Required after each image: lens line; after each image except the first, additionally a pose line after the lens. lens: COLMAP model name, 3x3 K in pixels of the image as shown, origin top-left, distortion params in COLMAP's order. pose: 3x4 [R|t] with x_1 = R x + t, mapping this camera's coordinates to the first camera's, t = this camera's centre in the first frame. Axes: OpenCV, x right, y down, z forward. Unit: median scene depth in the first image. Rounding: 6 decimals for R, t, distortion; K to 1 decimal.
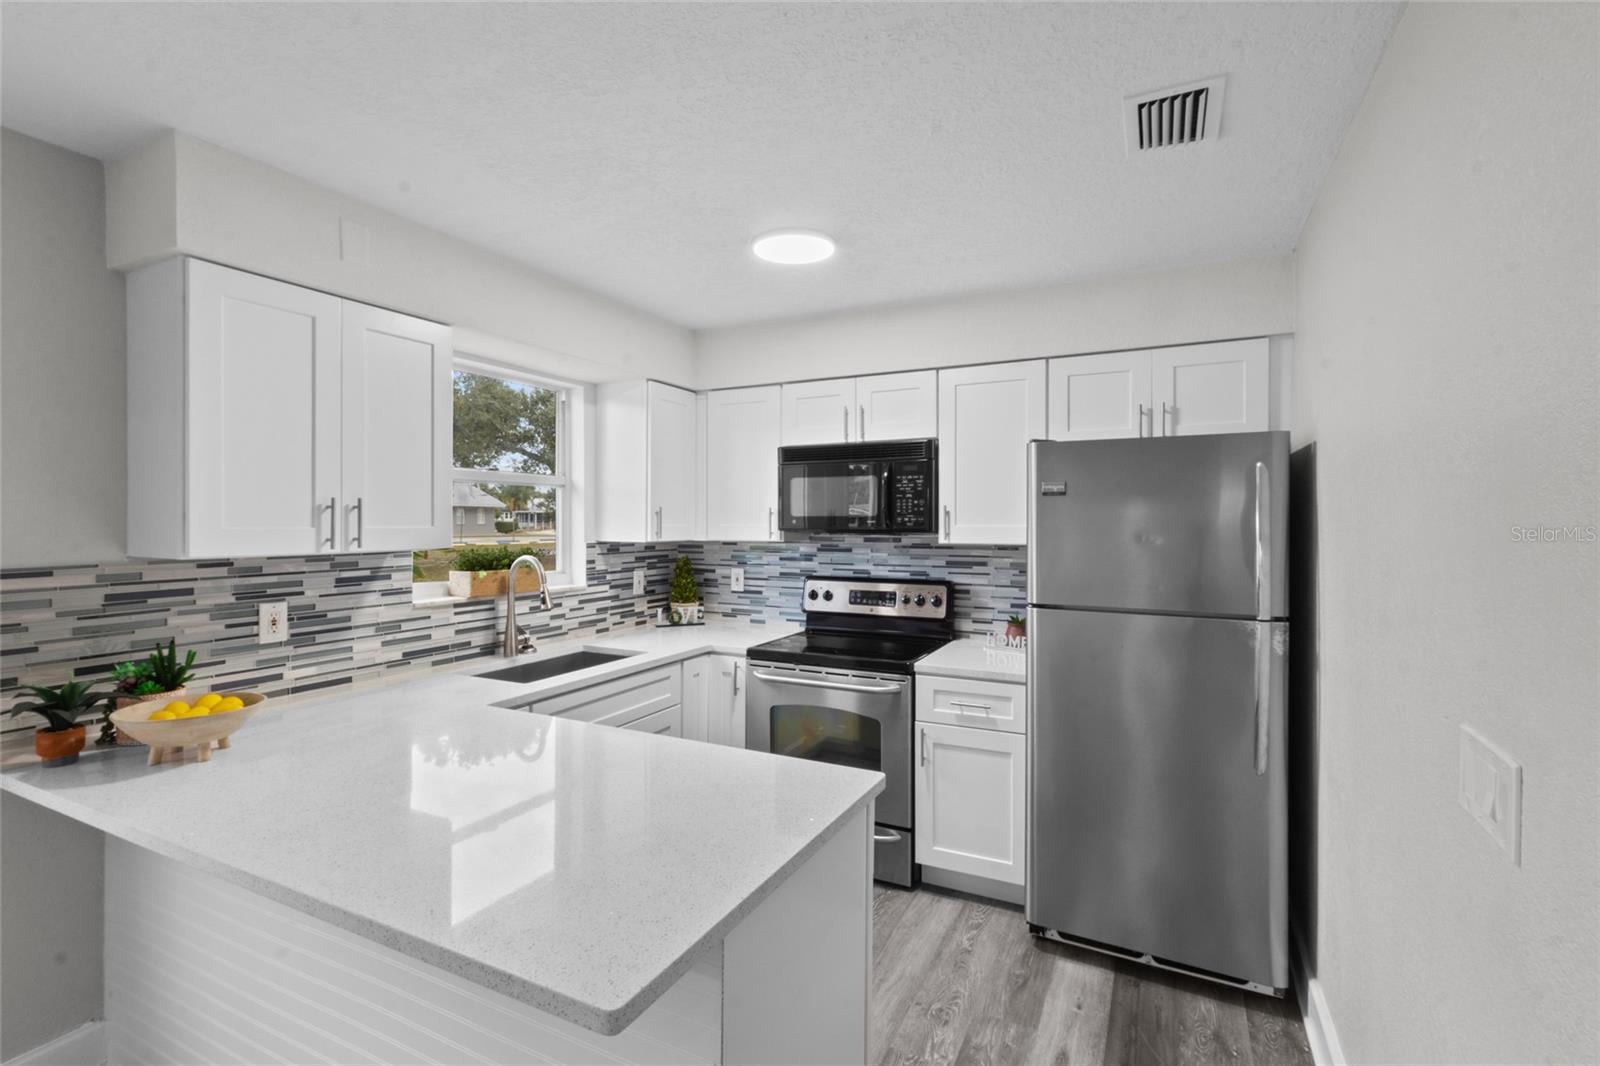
lens RADIAL K [[738.5, 0, 793.8], [0, 738.5, 528.3], [0, 0, 1]] dist [0.003451, 0.002345]
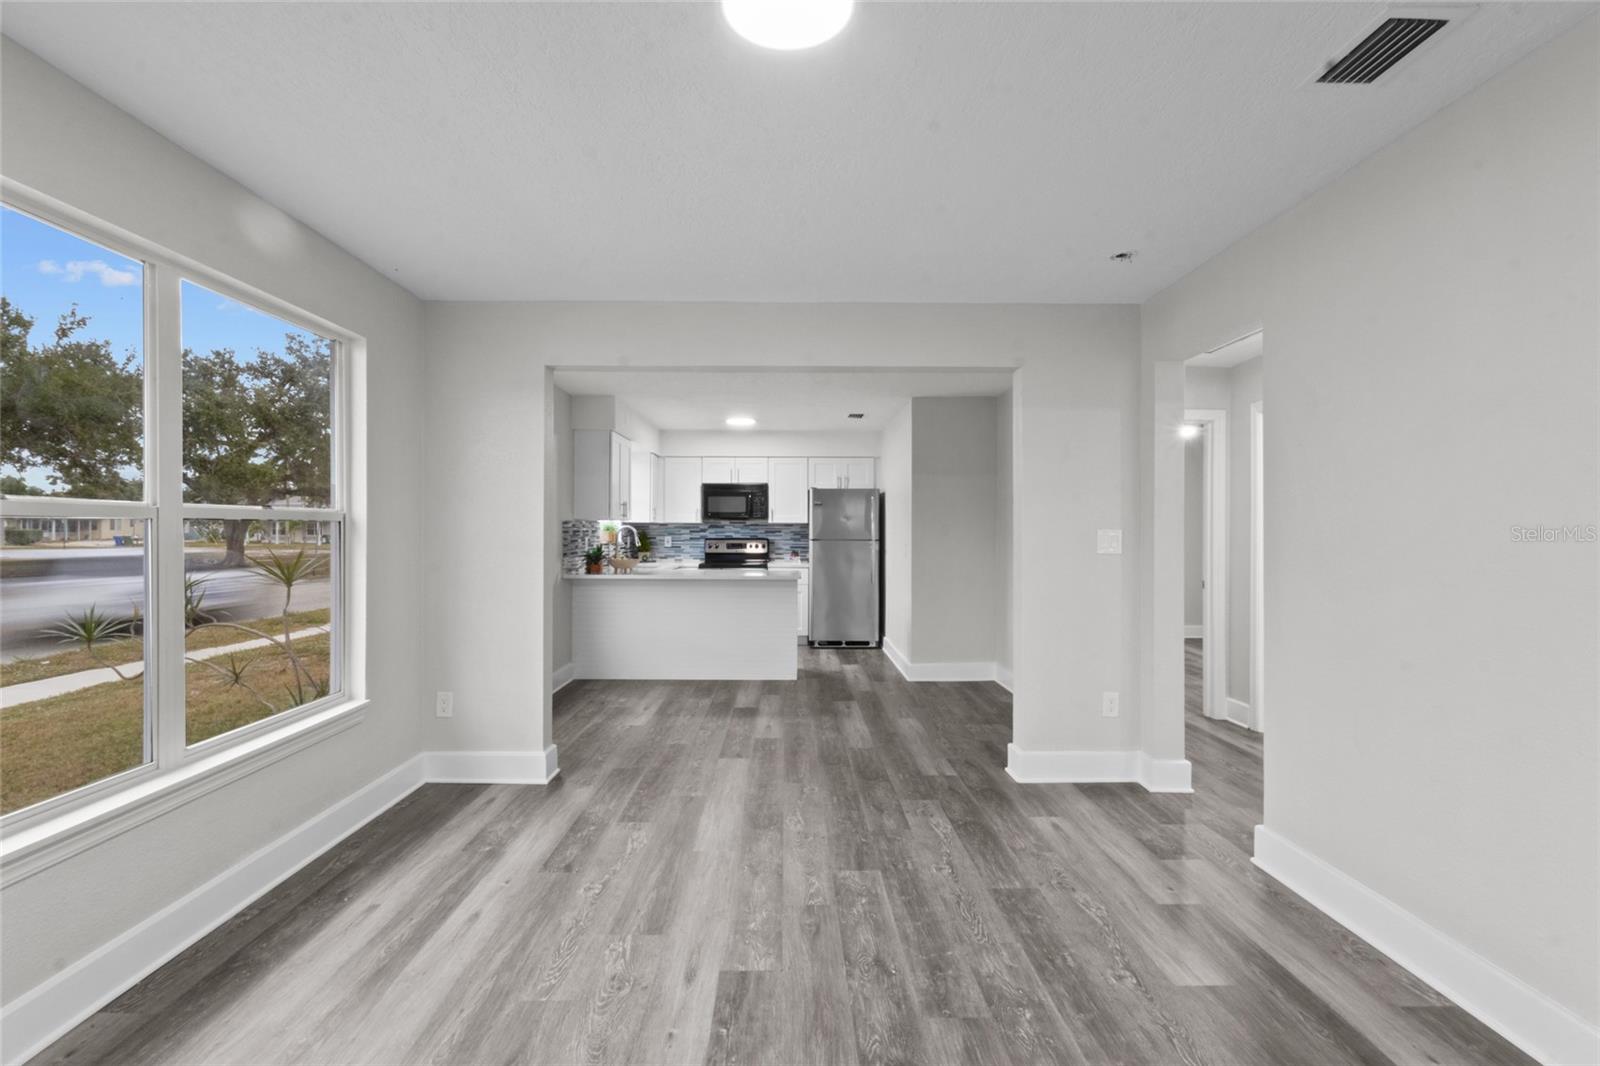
lens RADIAL K [[738.5, 0, 792.5], [0, 738.5, 541.0], [0, 0, 1]] dist [0.003451, 0.002345]
pose [[0.885954, -0.003374, 0.463761, -0.953503], [0.002241, 0.999993, 0.002993, 0.077672], [-0.463768, -0.001612, 0.885955, -1.383497]]
